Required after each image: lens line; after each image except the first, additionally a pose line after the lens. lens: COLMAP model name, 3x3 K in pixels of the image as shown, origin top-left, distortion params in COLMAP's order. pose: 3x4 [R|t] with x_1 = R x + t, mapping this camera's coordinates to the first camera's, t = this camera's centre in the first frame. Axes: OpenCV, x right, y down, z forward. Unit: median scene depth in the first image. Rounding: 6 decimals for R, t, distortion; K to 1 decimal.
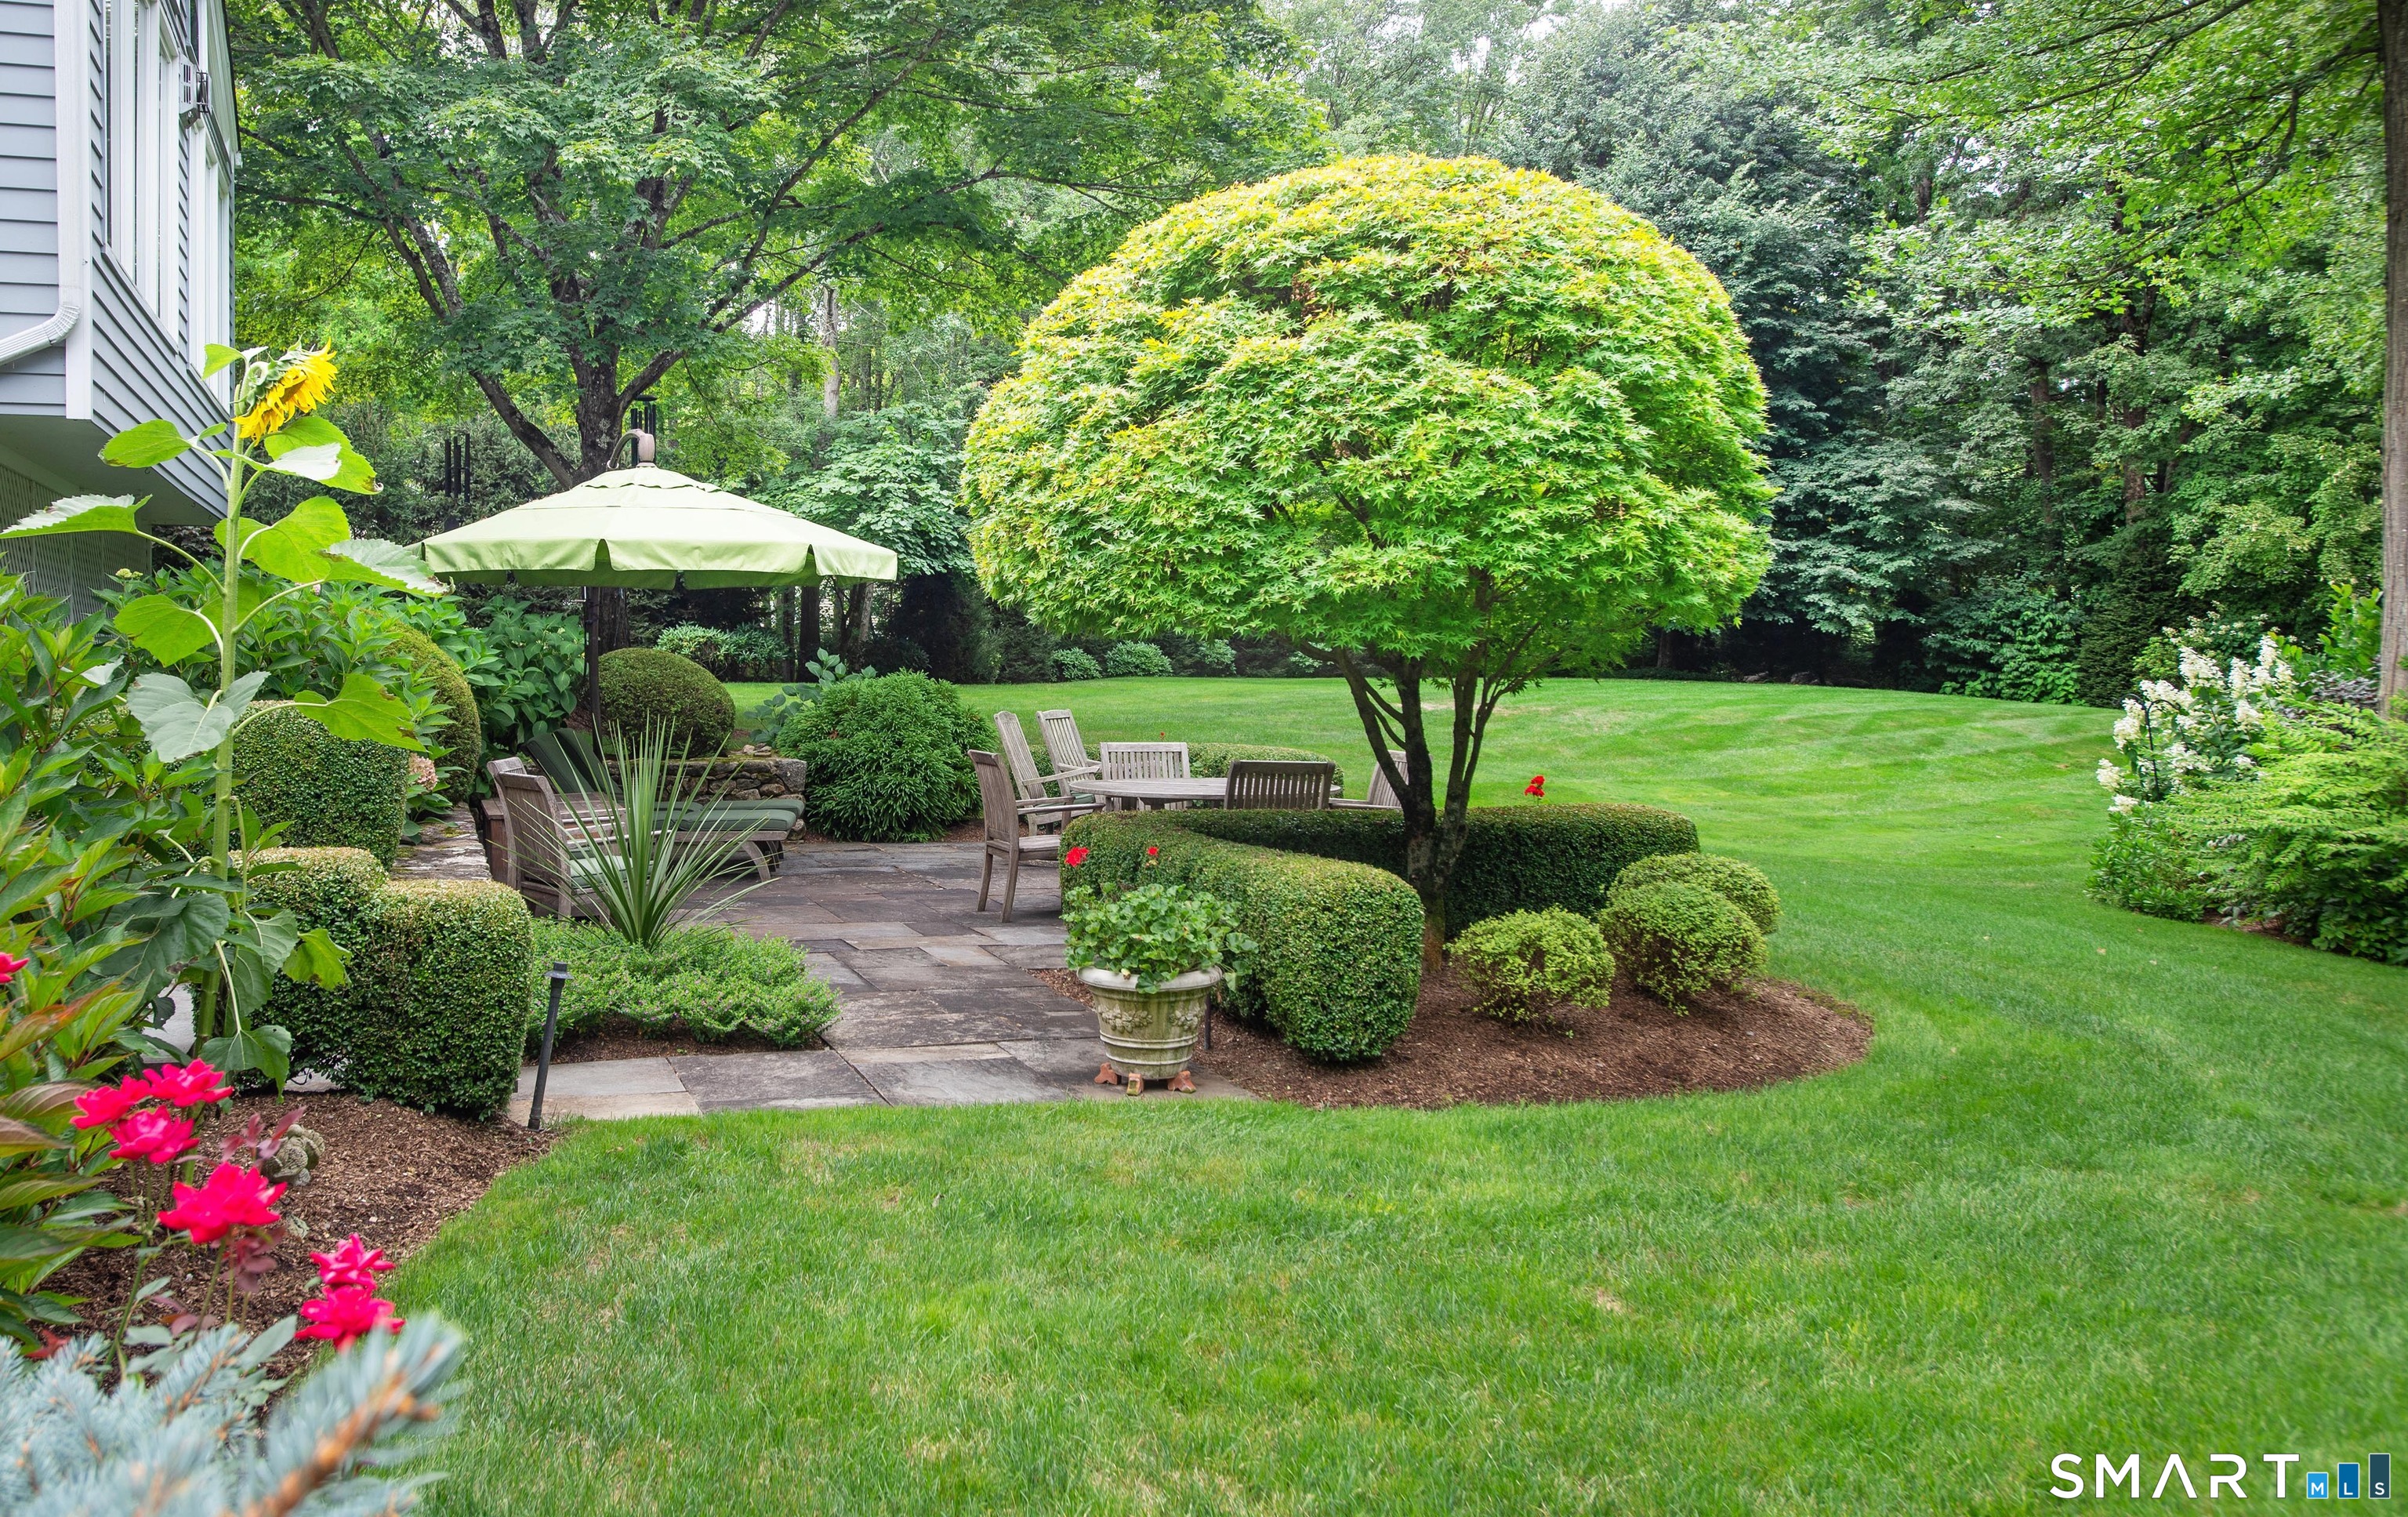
lens RADIAL K [[2041.8, 0, 1075.6], [0, 2041.8, 748.1], [0, 0, 1]] dist [-0.181522, 0.469310]
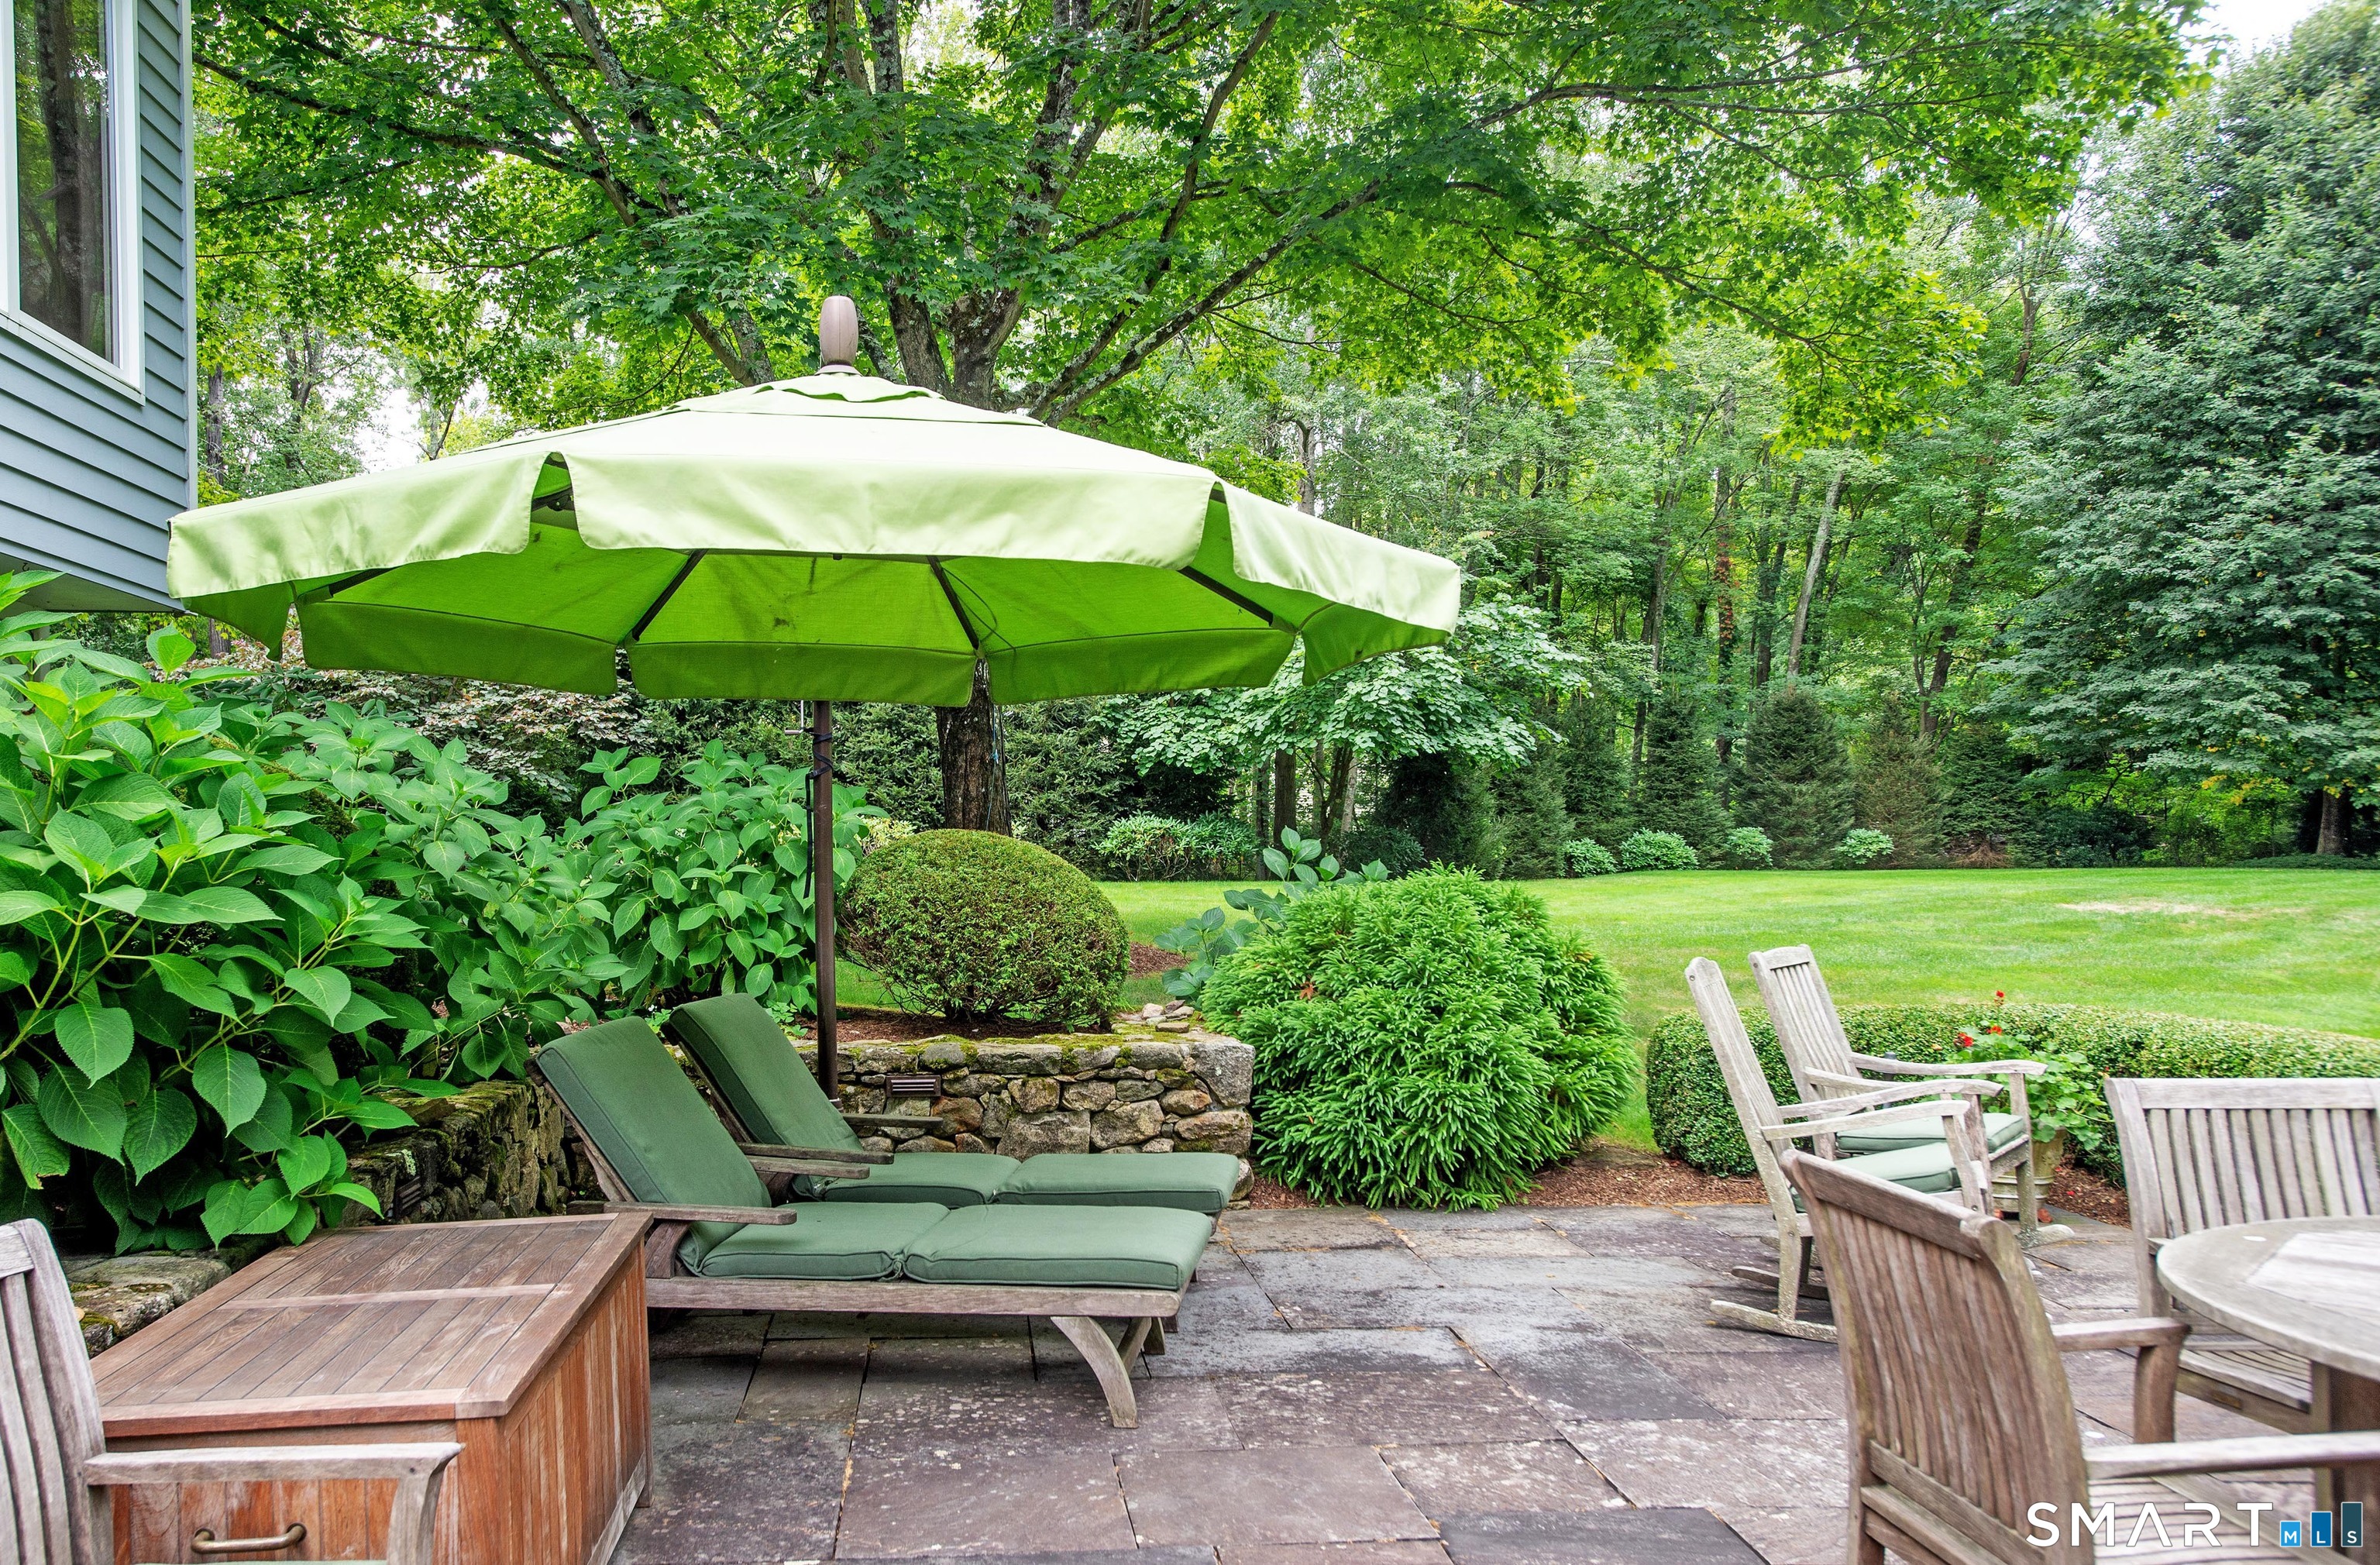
lens RADIAL K [[1925.7, 0, 1042.6], [0, 1925.7, 854.6], [0, 0, 1]] dist [-0.004598, 0.058152]
pose [[0.966644, -0.011066, -0.255883, -0.023224], [-0.000244, 0.999026, -0.044128, -0.007866], [0.256123, 0.042719, 0.965700, 0.202730]]
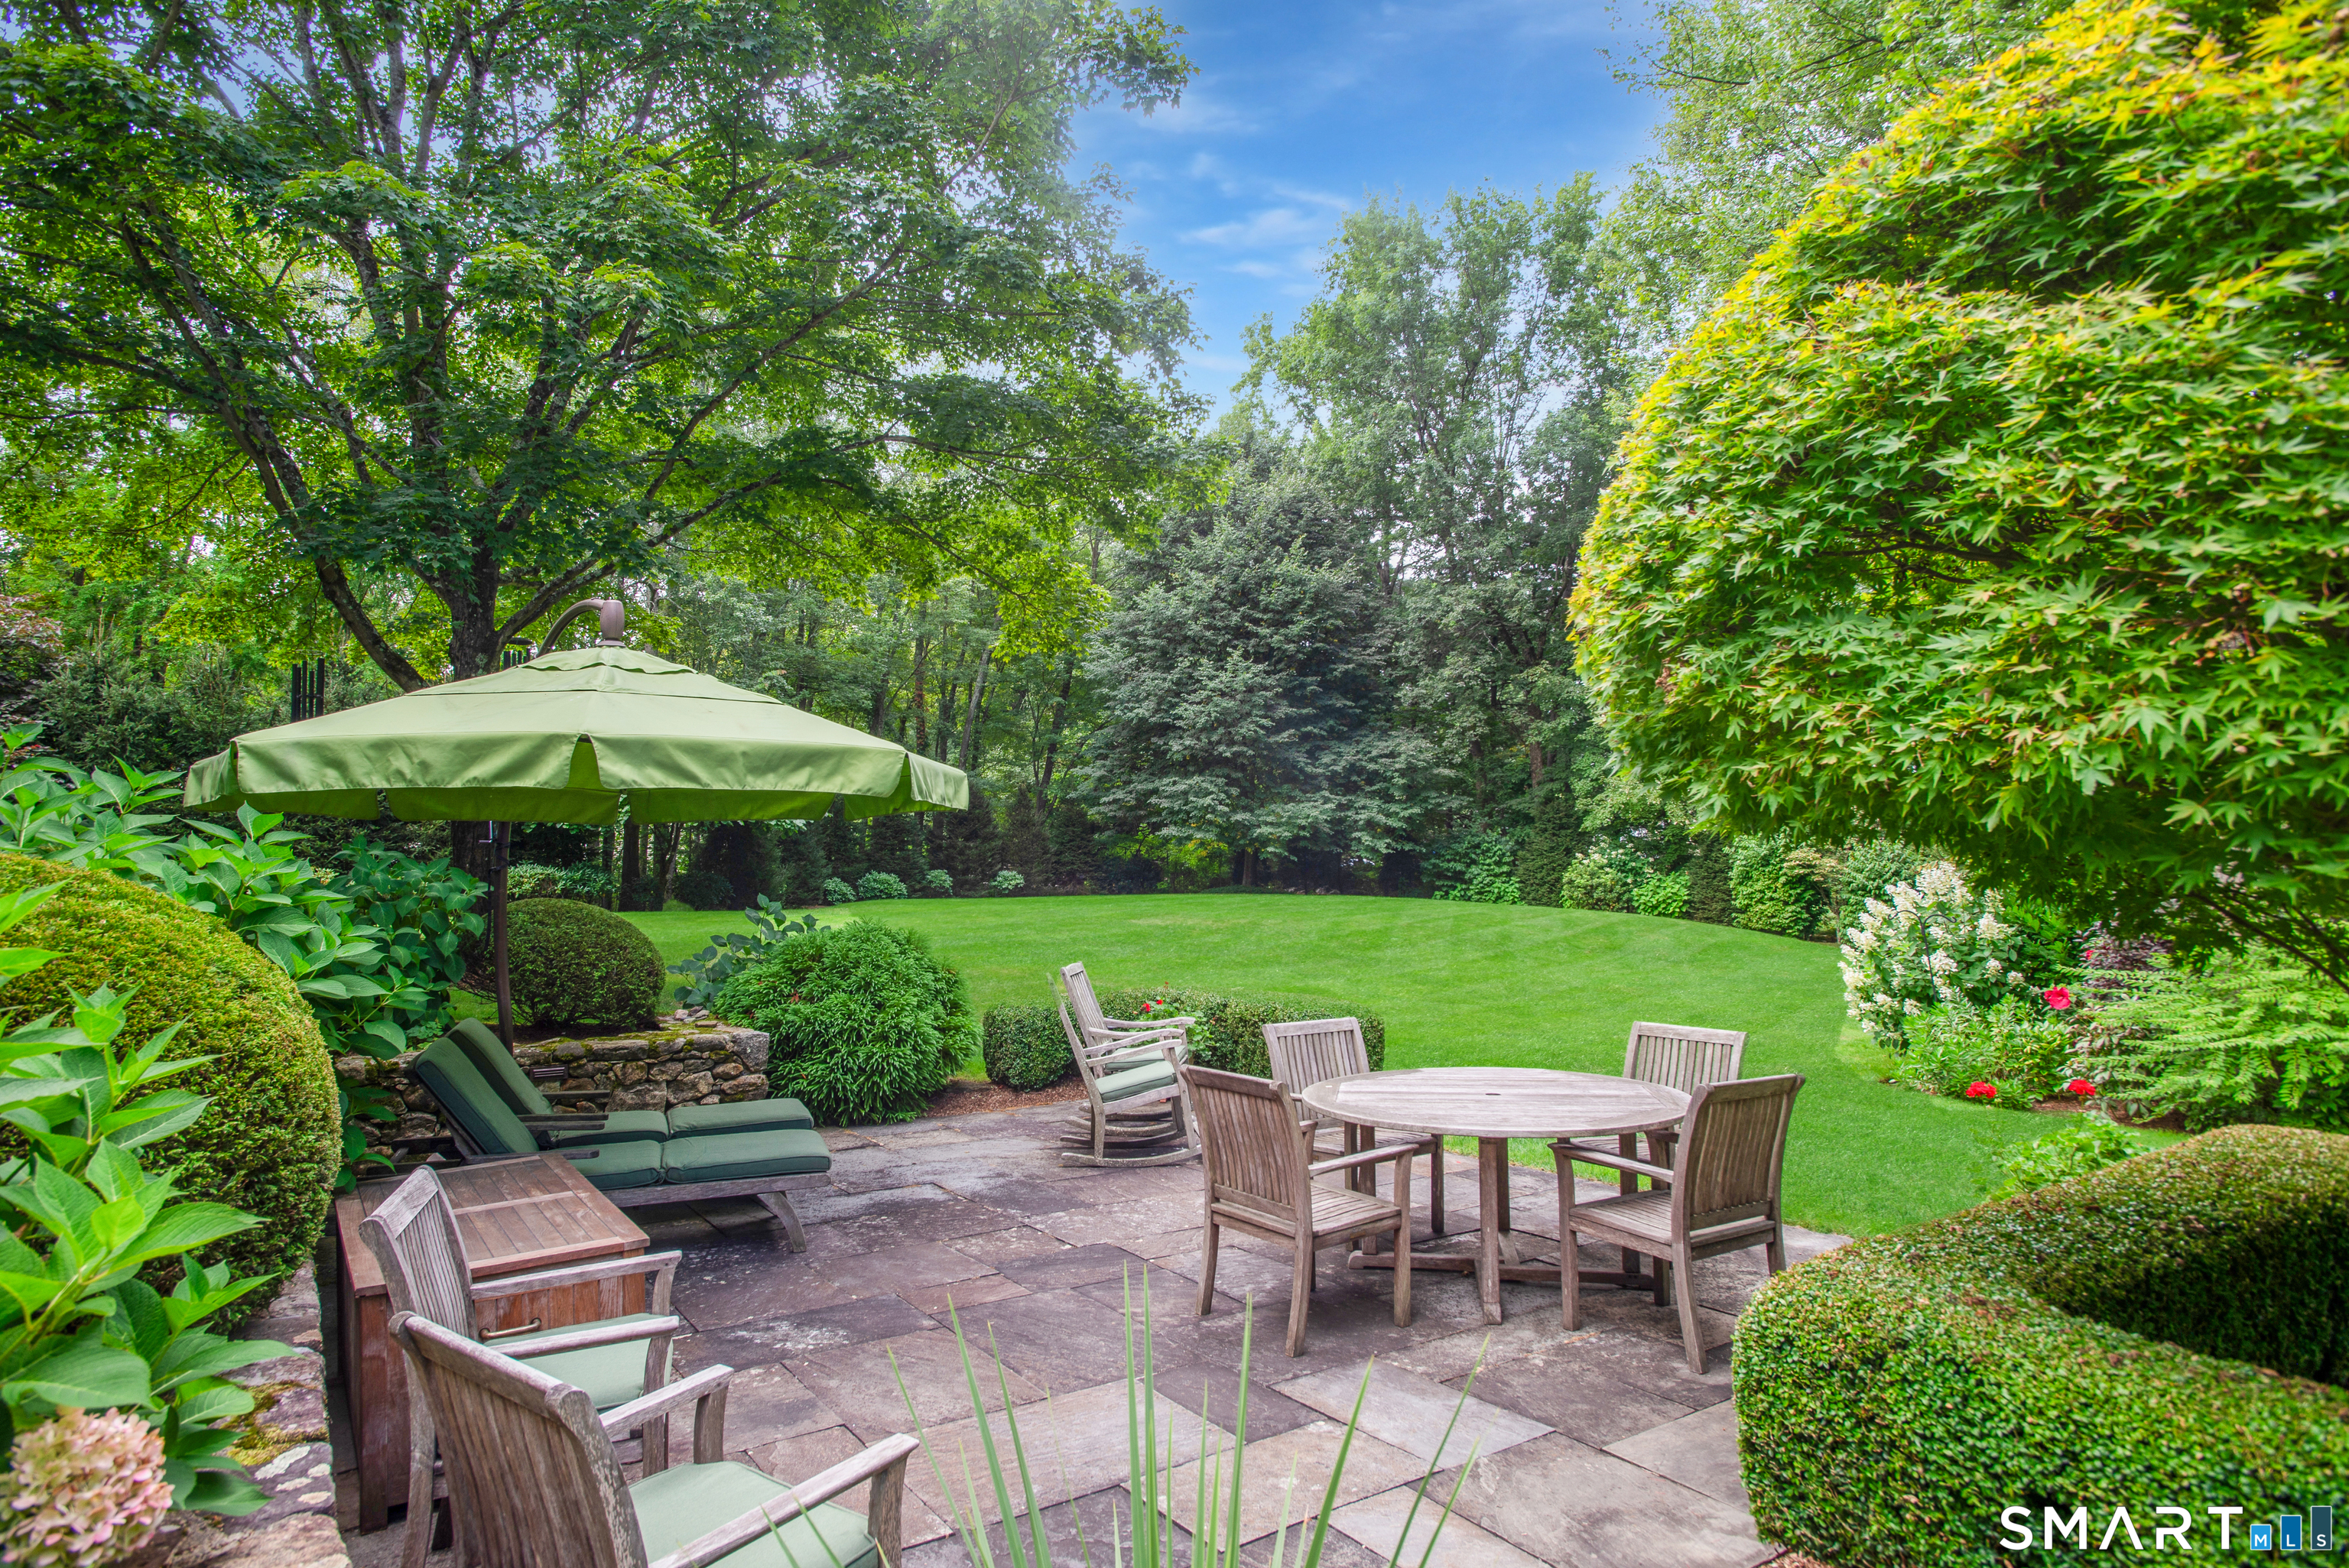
lens RADIAL K [[1357.3, 0, 1174.5], [0, 1357.3, 784.0], [0, 0, 1]] dist [-0.021486, 0.000157]
pose [[0.961426, 0.005543, 0.275009, -0.049252], [0.025824, 0.993562, -0.110307, -0.011586], [-0.273850, 0.113154, 0.955093, 0.161436]]
